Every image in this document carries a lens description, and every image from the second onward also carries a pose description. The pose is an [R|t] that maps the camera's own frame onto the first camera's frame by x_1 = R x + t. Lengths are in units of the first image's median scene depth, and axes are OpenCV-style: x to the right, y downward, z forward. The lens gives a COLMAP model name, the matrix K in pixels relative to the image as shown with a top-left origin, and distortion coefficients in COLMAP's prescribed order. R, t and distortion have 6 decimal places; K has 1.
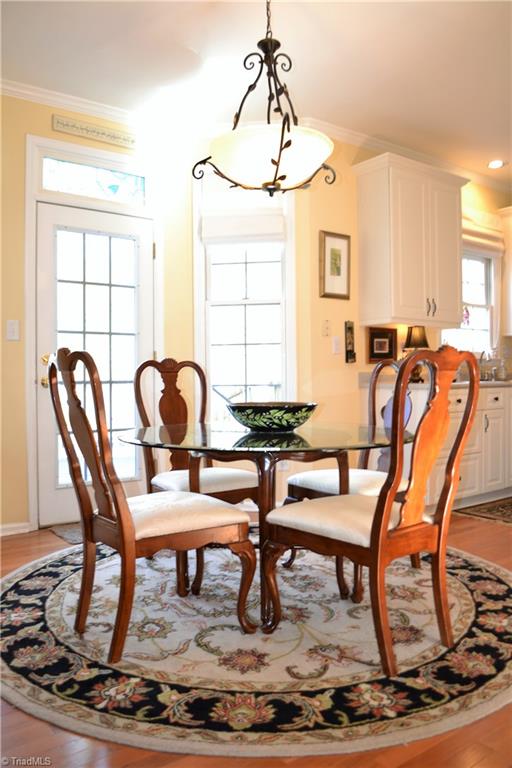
lens RADIAL K [[617.2, 0, 256.0], [0, 617.2, 384.0], [0, 0, 1]] dist [-0.075883, -0.001283]
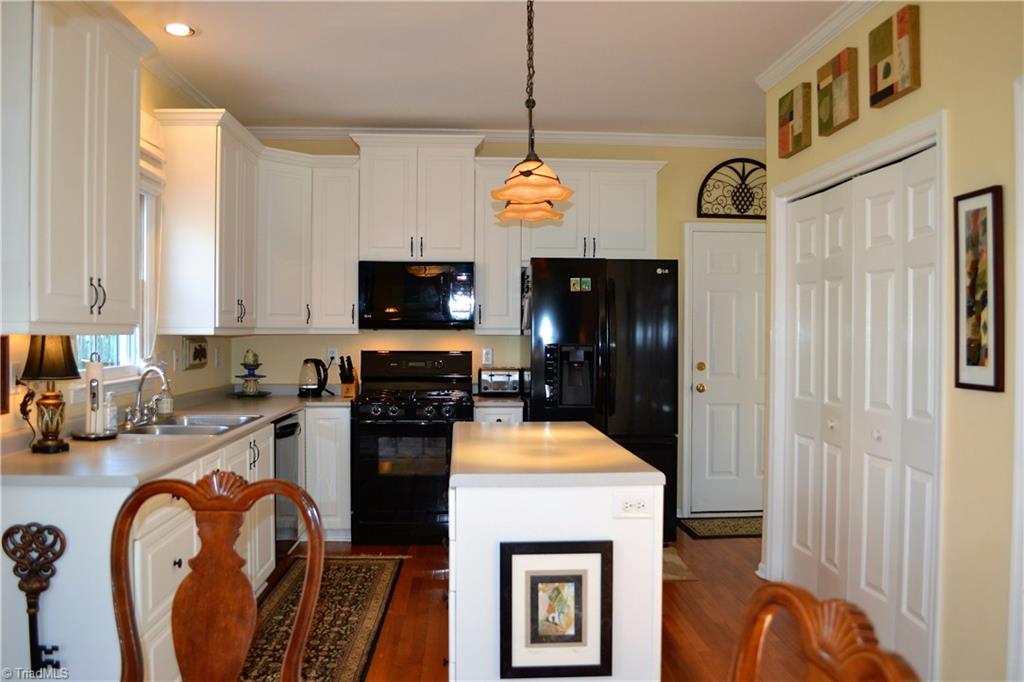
lens RADIAL K [[842.6, 0, 512.0], [0, 842.6, 341.0], [0, 0, 1]] dist [-0.059305, -0.000874]
pose [[0.557412, -0.003587, 0.830228, -0.065129], [0.009319, 0.999955, -0.001936, -0.083572], [-0.830184, 0.008816, 0.557420, 0.362946]]
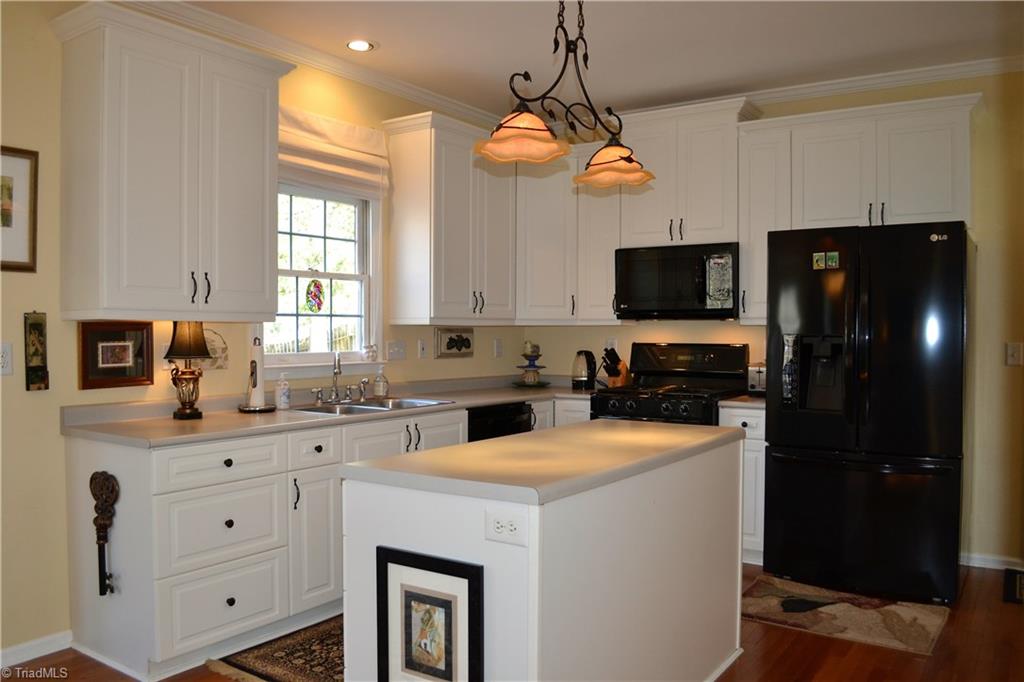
lens RADIAL K [[822.9, 0, 512.0], [0, 822.9, 341.0], [0, 0, 1]] dist [-0.075883, -0.001283]
pose [[0.944287, 0.000377, 0.329124, 0.300625], [0.001854, 0.999977, -0.006464, -0.069105], [-0.329119, 0.006714, 0.944265, 0.202878]]
